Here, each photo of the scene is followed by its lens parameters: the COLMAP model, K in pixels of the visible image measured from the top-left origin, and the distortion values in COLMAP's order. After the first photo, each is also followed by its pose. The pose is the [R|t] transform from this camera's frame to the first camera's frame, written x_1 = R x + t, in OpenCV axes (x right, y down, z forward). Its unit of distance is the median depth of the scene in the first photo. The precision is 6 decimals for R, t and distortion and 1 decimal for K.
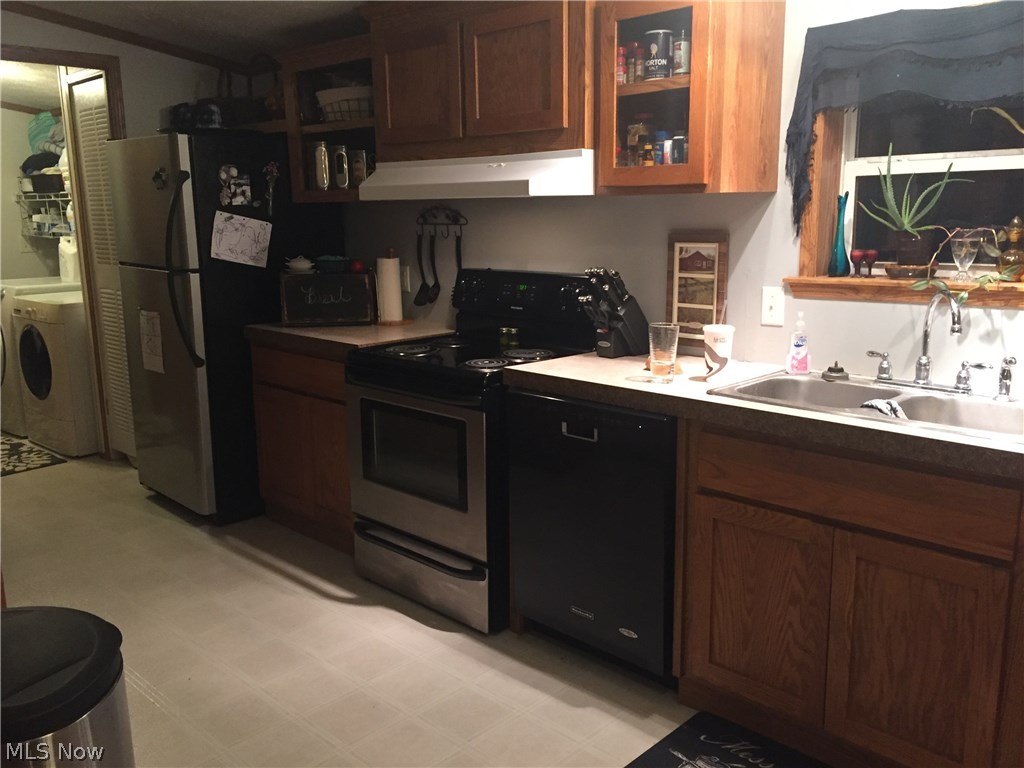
lens RADIAL K [[877.0, 0, 508.3], [0, 877.0, 385.4], [0, 0, 1]] dist [0.079343, -0.082432]
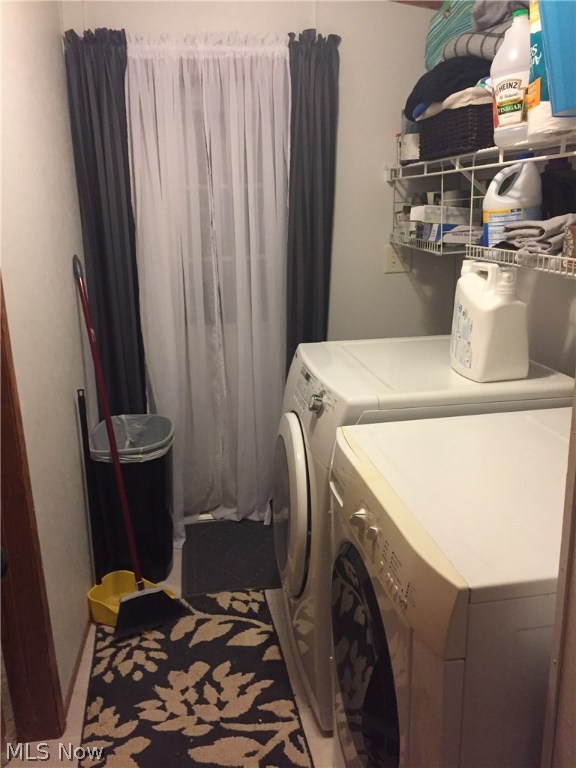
lens RADIAL K [[657.8, 0, 287.9], [0, 657.8, 382.8], [0, 0, 1]] dist [0.079343, -0.082432]
pose [[0.789331, 0.152694, -0.594677, -0.519100], [-0.102101, 0.987739, 0.118097, -0.192362], [0.605419, -0.032500, 0.795243, 0.972026]]
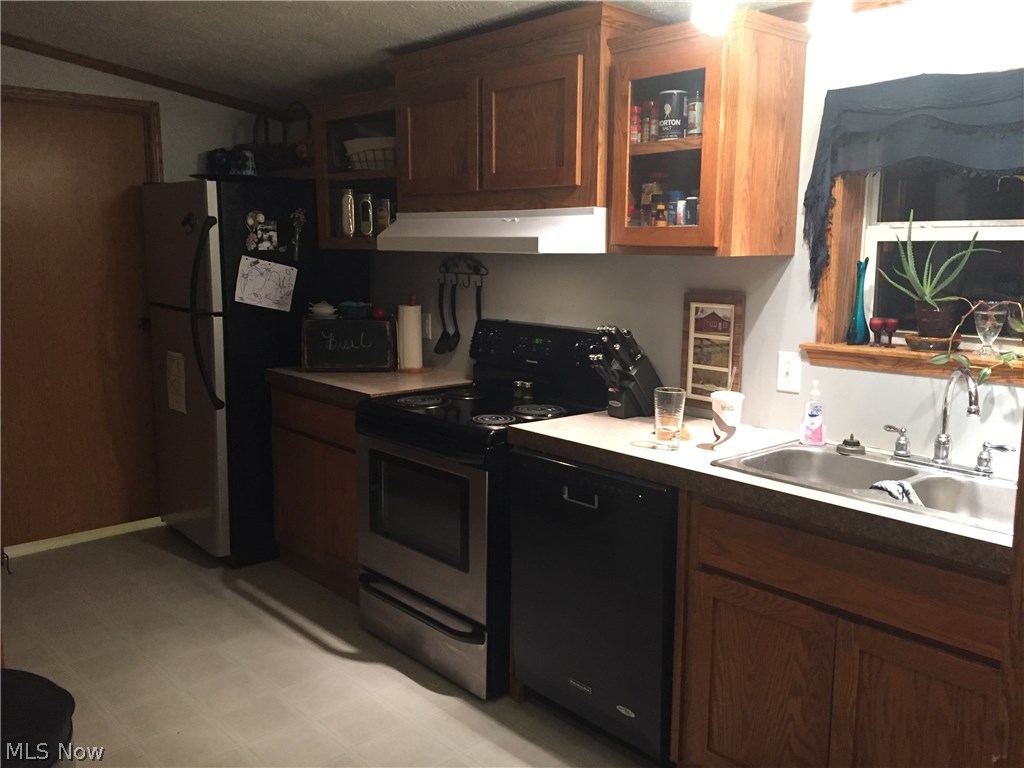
lens RADIAL K [[877.0, 0, 511.0], [0, 877.0, 383.4], [0, 0, 1]] dist [0.079343, -0.082432]
pose [[0.997718, 0.030745, -0.060108, 0.052940], [-0.033061, 0.998734, -0.037917, -0.029567], [0.058866, 0.039817, 0.997471, 0.021739]]
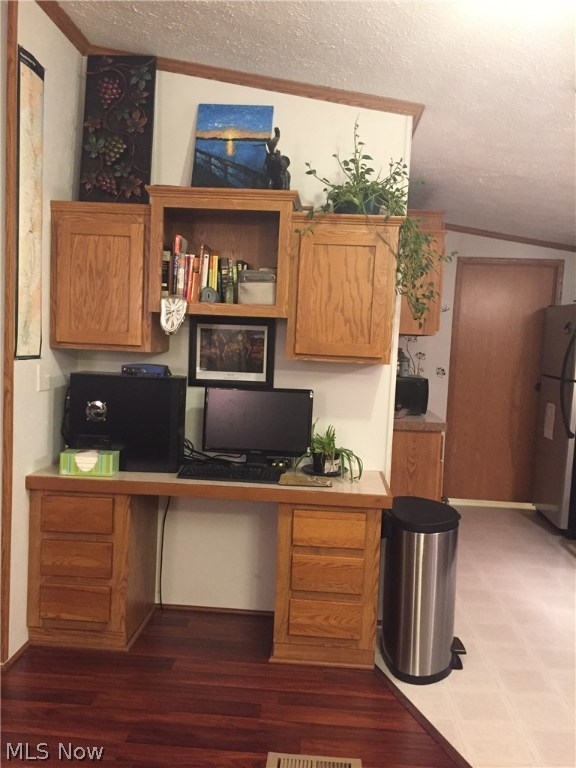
lens RADIAL K [[657.8, 0, 287.0], [0, 657.8, 383.7], [0, 0, 1]] dist [0.079343, -0.082432]
pose [[0.649281, 0.095125, -0.754577, 0.309662], [-0.199993, 0.978585, -0.048721, 0.059921], [0.733783, 0.182543, 0.654401, -0.299606]]
